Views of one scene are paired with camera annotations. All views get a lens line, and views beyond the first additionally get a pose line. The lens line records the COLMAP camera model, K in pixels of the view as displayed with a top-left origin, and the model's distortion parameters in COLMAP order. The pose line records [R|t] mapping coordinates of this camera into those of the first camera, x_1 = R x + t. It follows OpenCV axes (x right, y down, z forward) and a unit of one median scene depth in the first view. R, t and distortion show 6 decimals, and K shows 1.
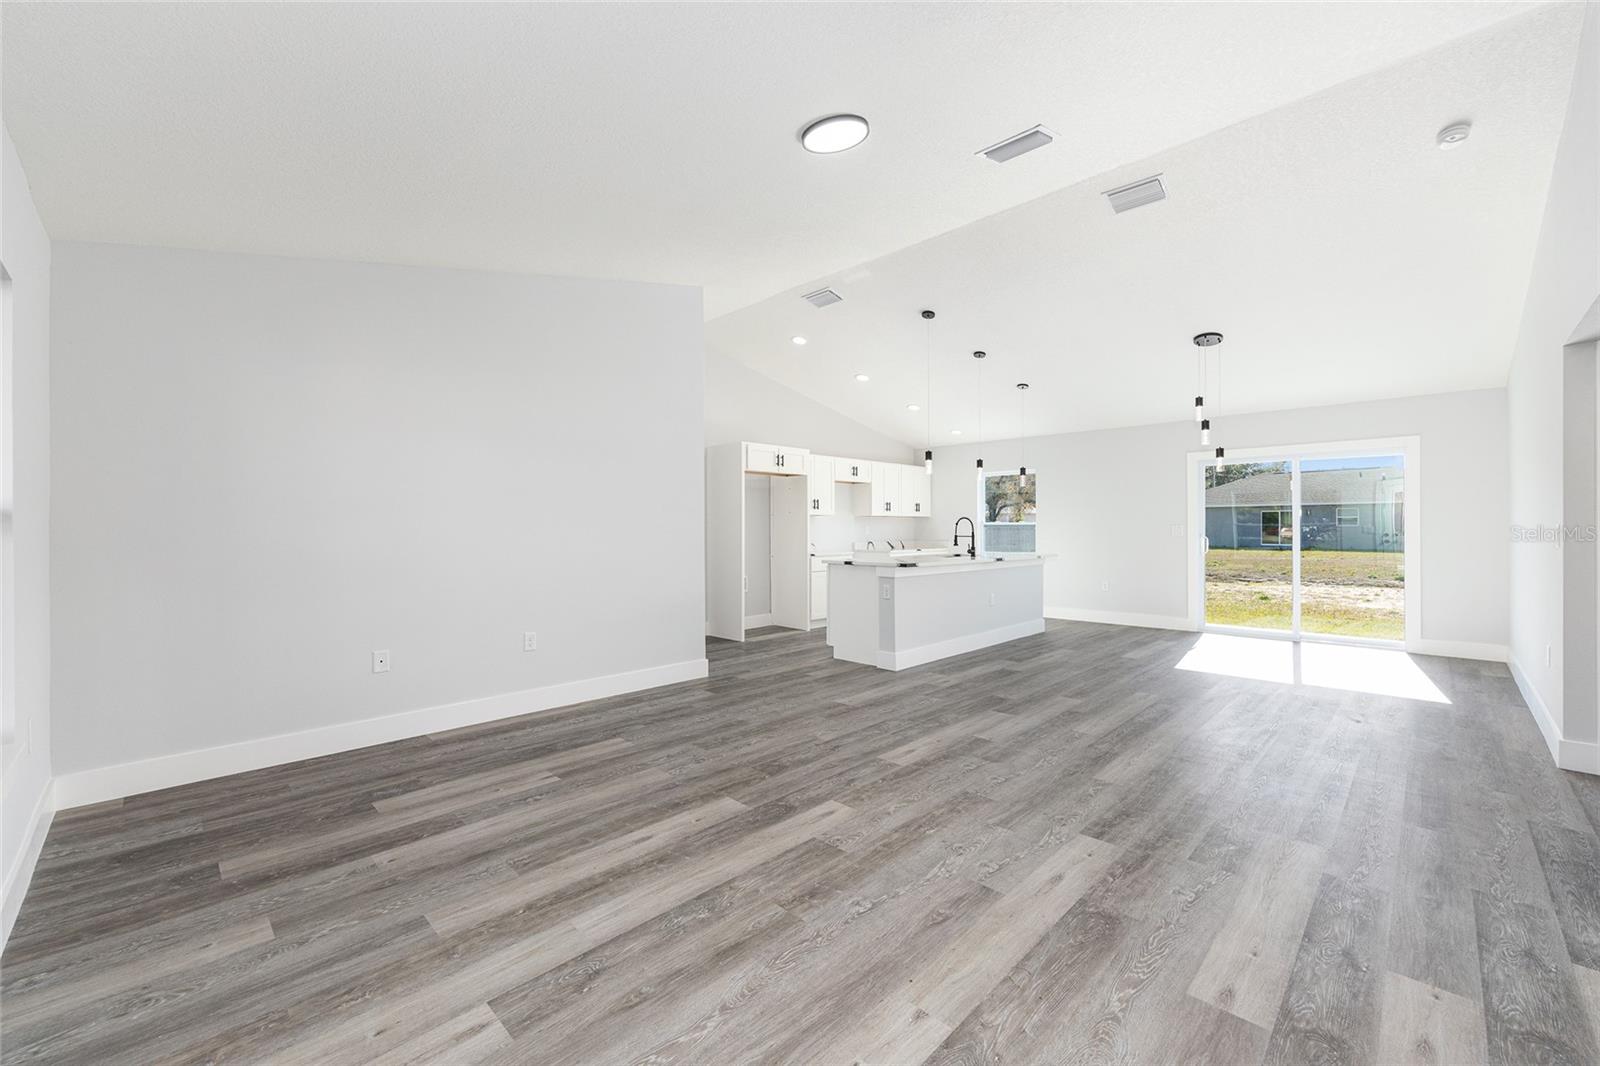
lens RADIAL K [[642.0, 0, 797.3], [0, 642.0, 543.6], [0, 0, 1]] dist [-0.003283, 0.001408]
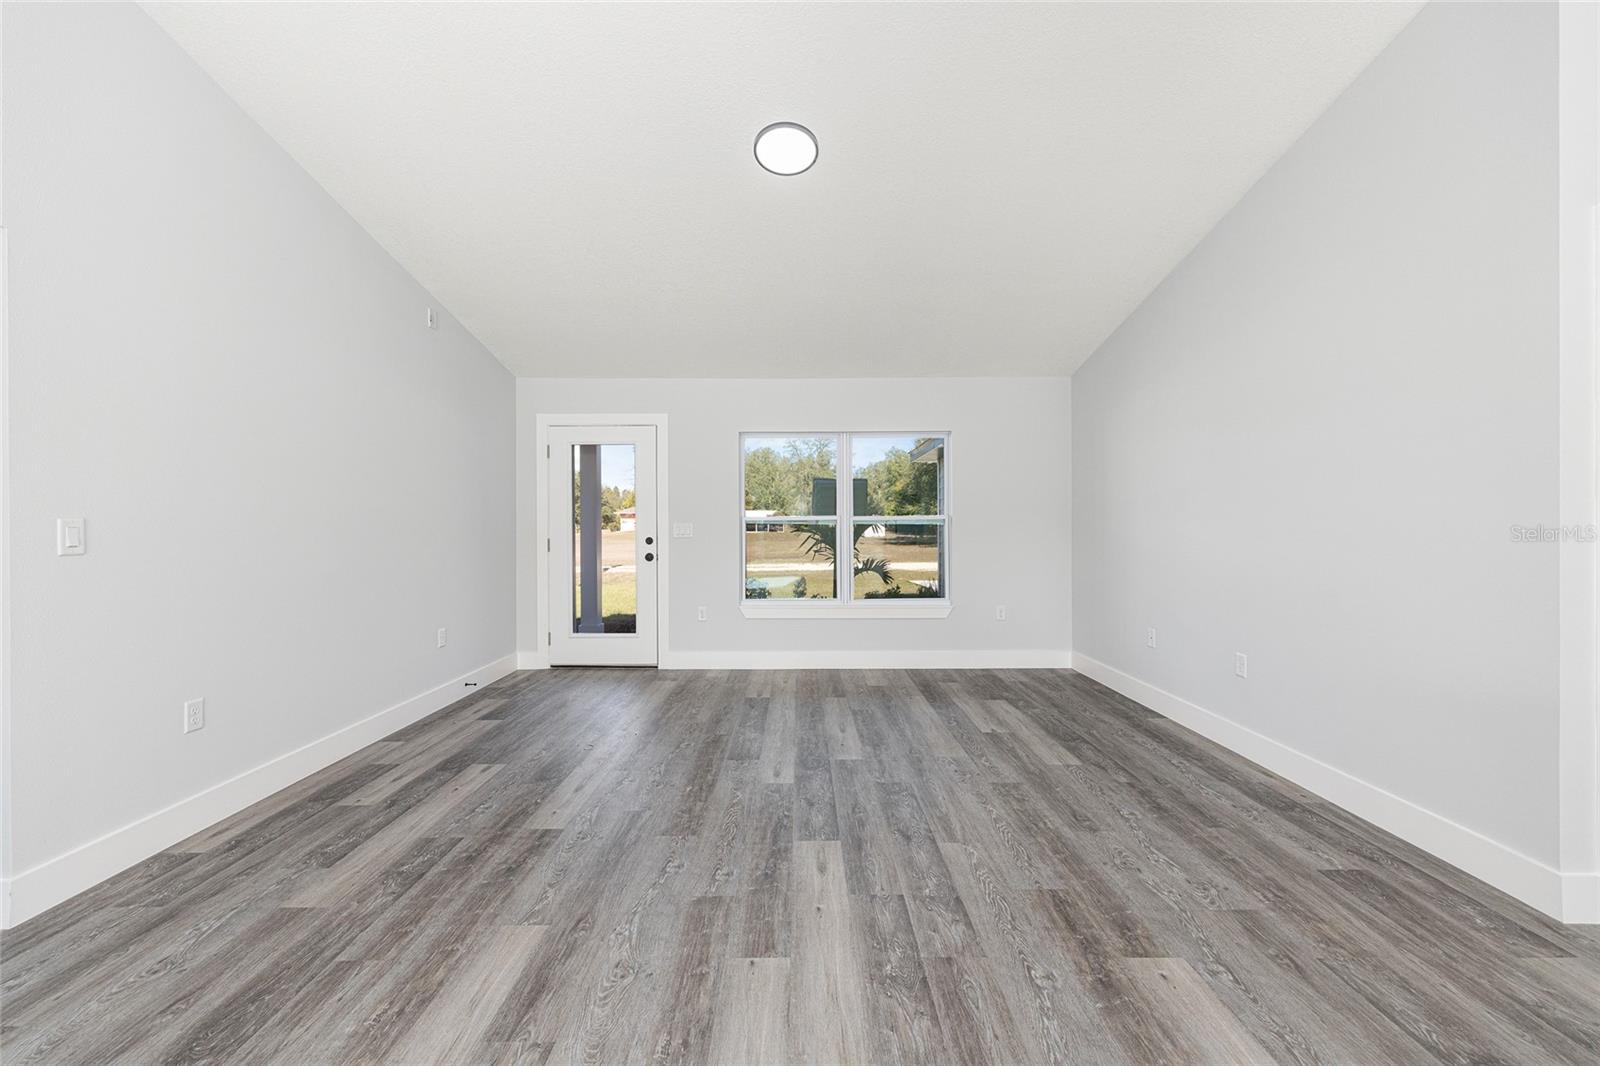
lens RADIAL K [[642.0, 0, 800.9], [0, 642.0, 530.0], [0, 0, 1]] dist [-0.003283, 0.001408]
pose [[-0.707265, 0.008982, -0.706892, 0.733667], [-0.010265, 0.999683, 0.022973, -0.036932], [0.706874, 0.023504, -0.706948, 1.628784]]
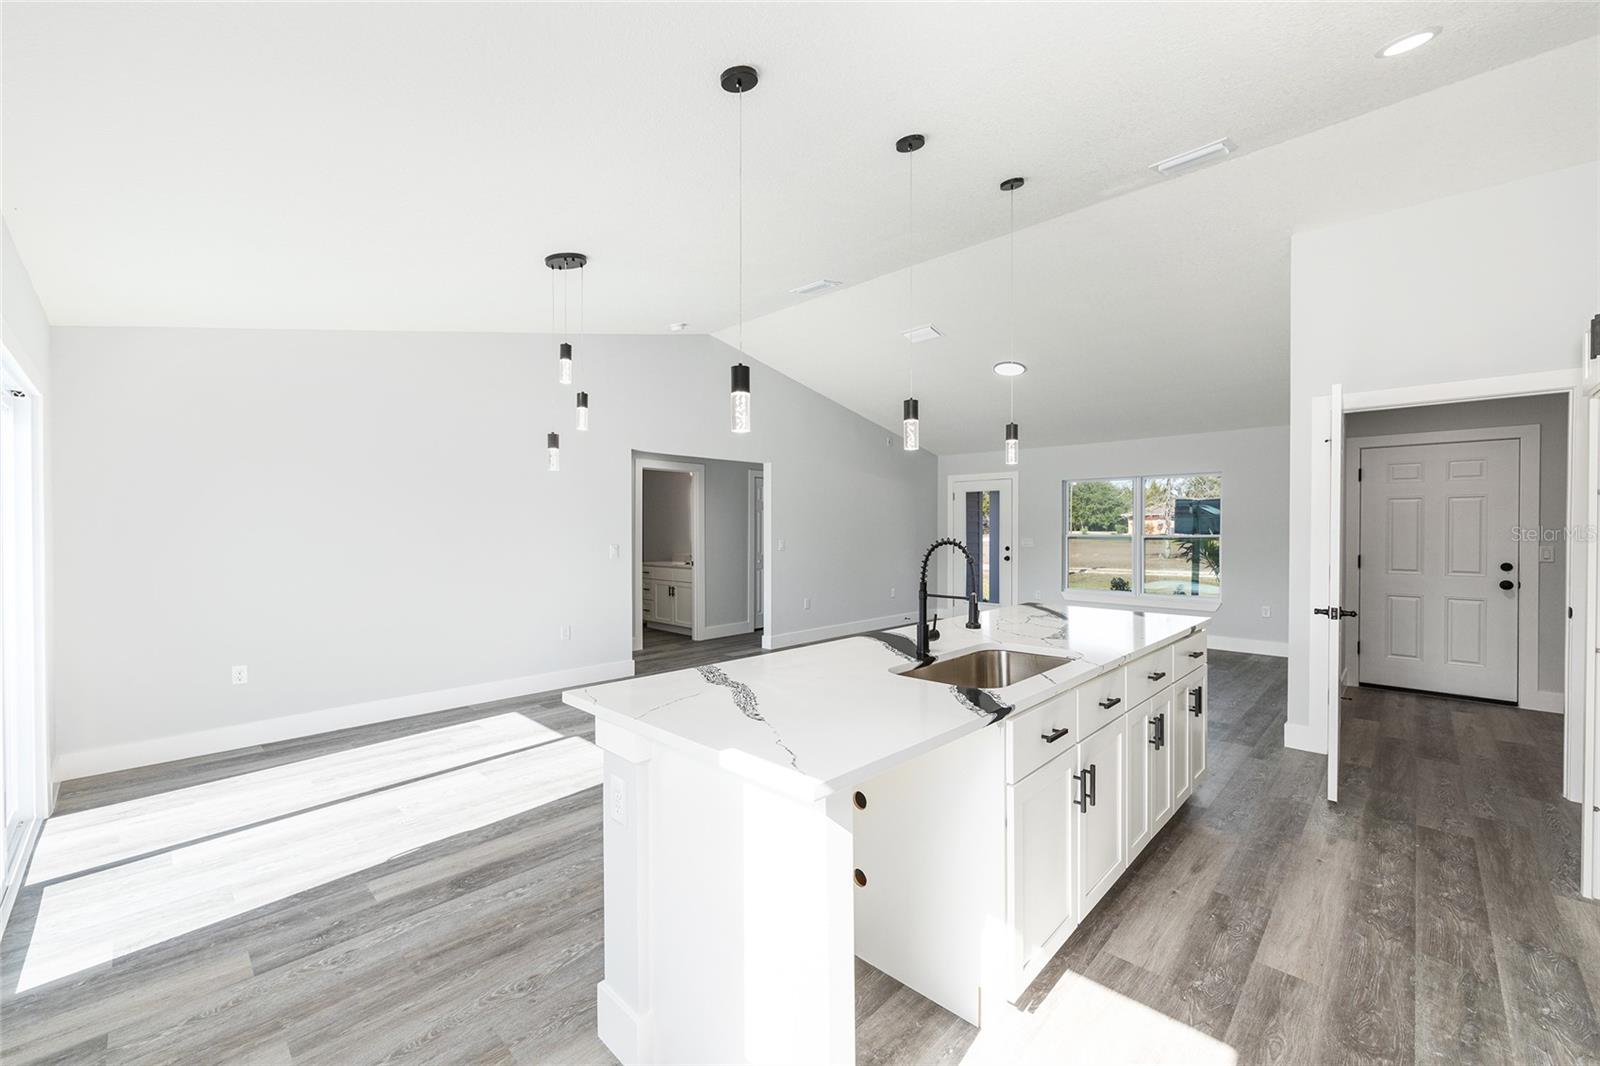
lens RADIAL K [[642.0, 0, 791.8], [0, 642.0, 530.5], [0, 0, 1]] dist [-0.003283, 0.001408]
pose [[-0.999982, 0.003165, -0.005169, 0.774746], [0.003039, 0.999701, 0.024275, -0.119512], [0.005245, 0.024259, -0.999692, 2.997079]]
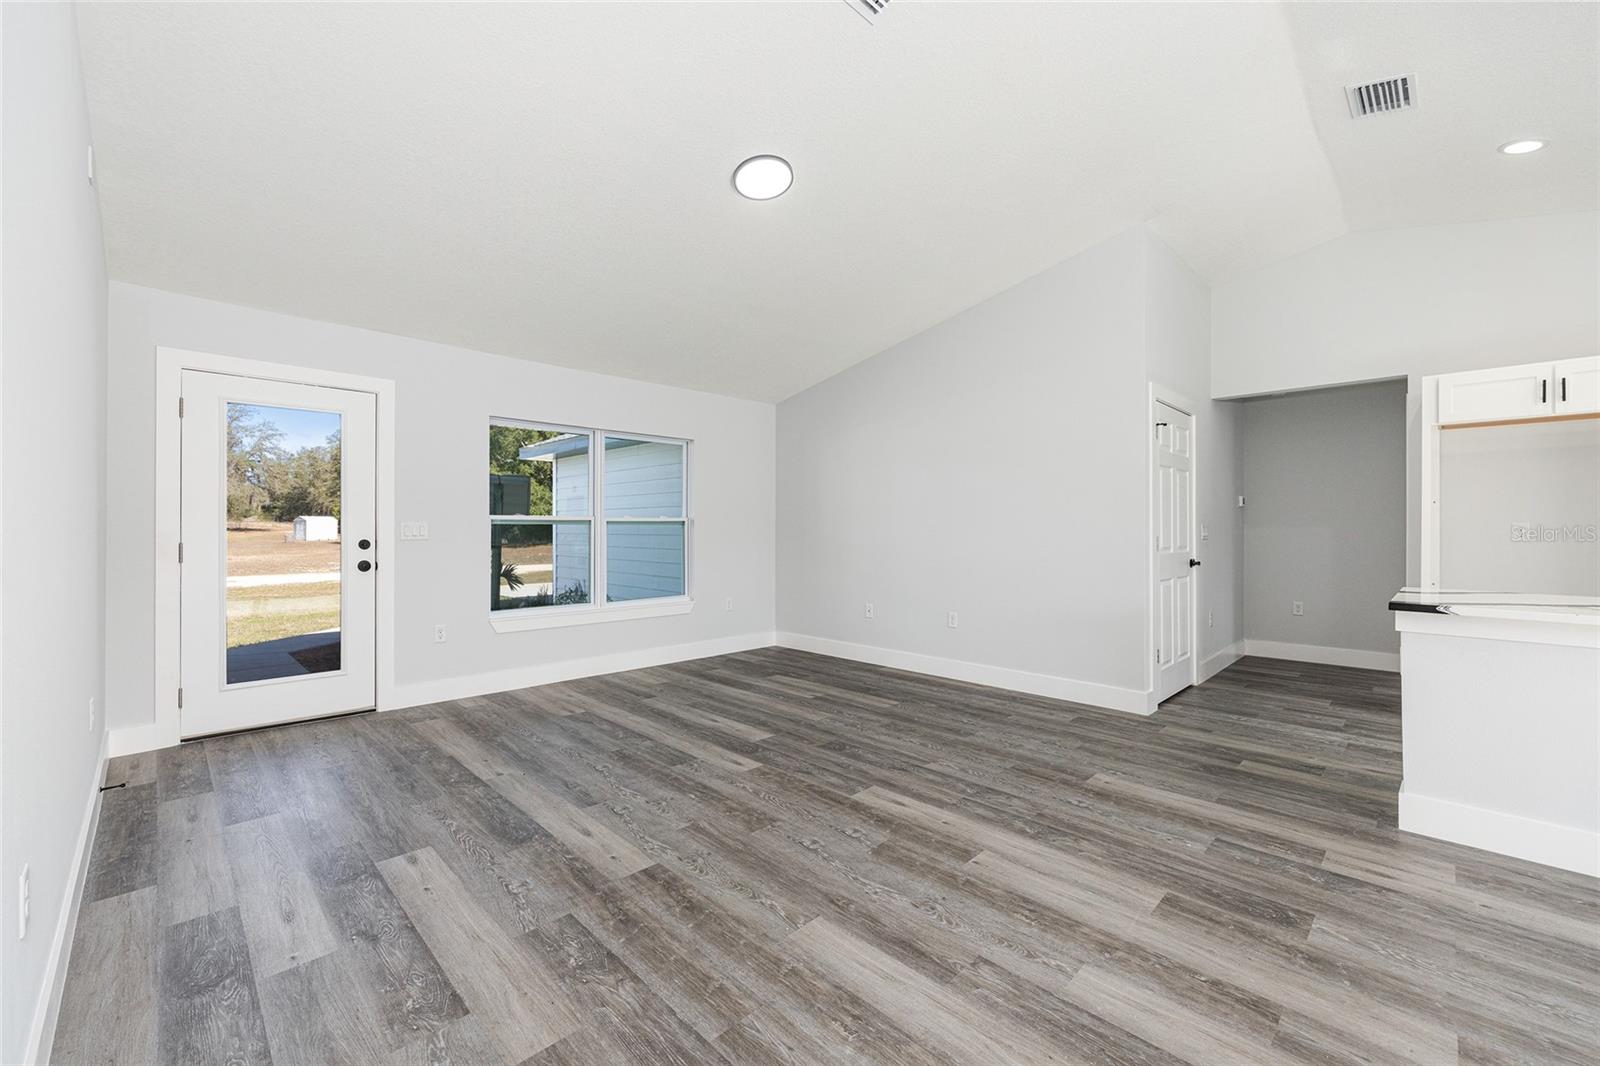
lens RADIAL K [[642.0, 0, 797.0], [0, 642.0, 529.1], [0, 0, 1]] dist [-0.003283, 0.001408]
pose [[-0.006485, 0.002787, -0.999975, 1.111006], [-0.025118, 0.999680, 0.002949, -0.021023], [0.999663, 0.025137, -0.006413, 0.986708]]
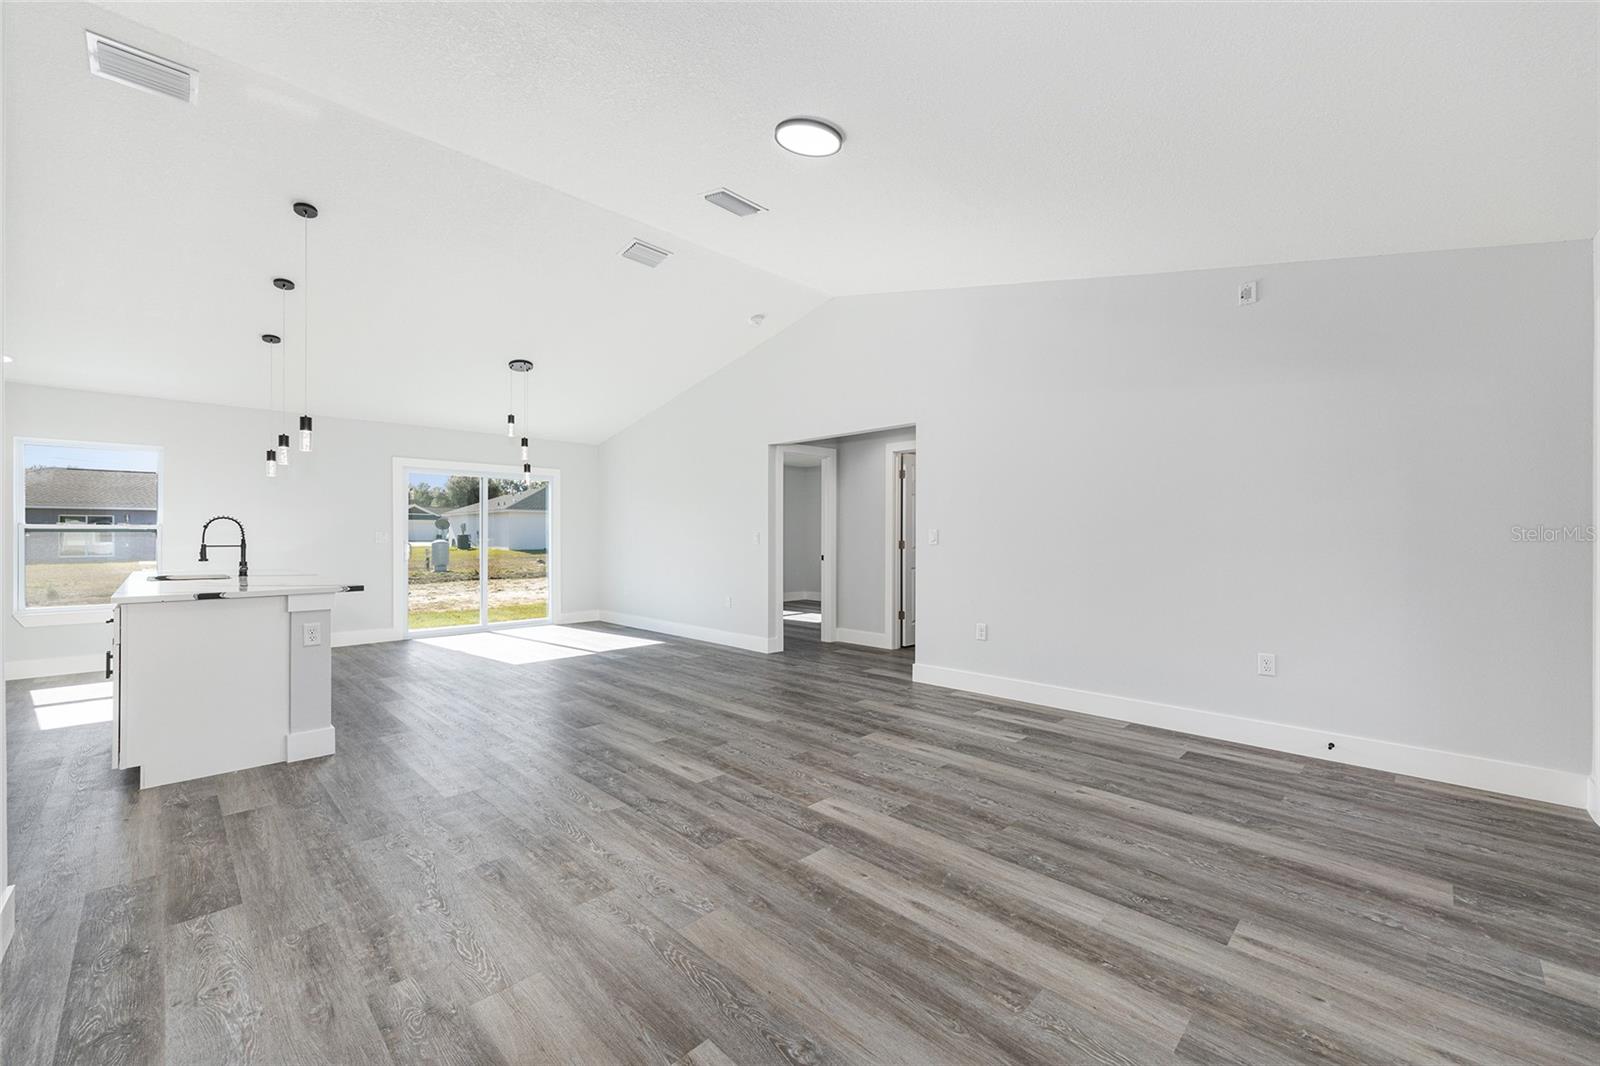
lens RADIAL K [[642.0, 0, 800.2], [0, 642.0, 530.8], [0, 0, 1]] dist [-0.003283, 0.001408]
pose [[-0.000913, 0.009648, 0.999953, -0.876053], [0.023495, 0.999678, -0.009623, -0.014641], [-0.999724, 0.023486, -0.001139, 0.936432]]
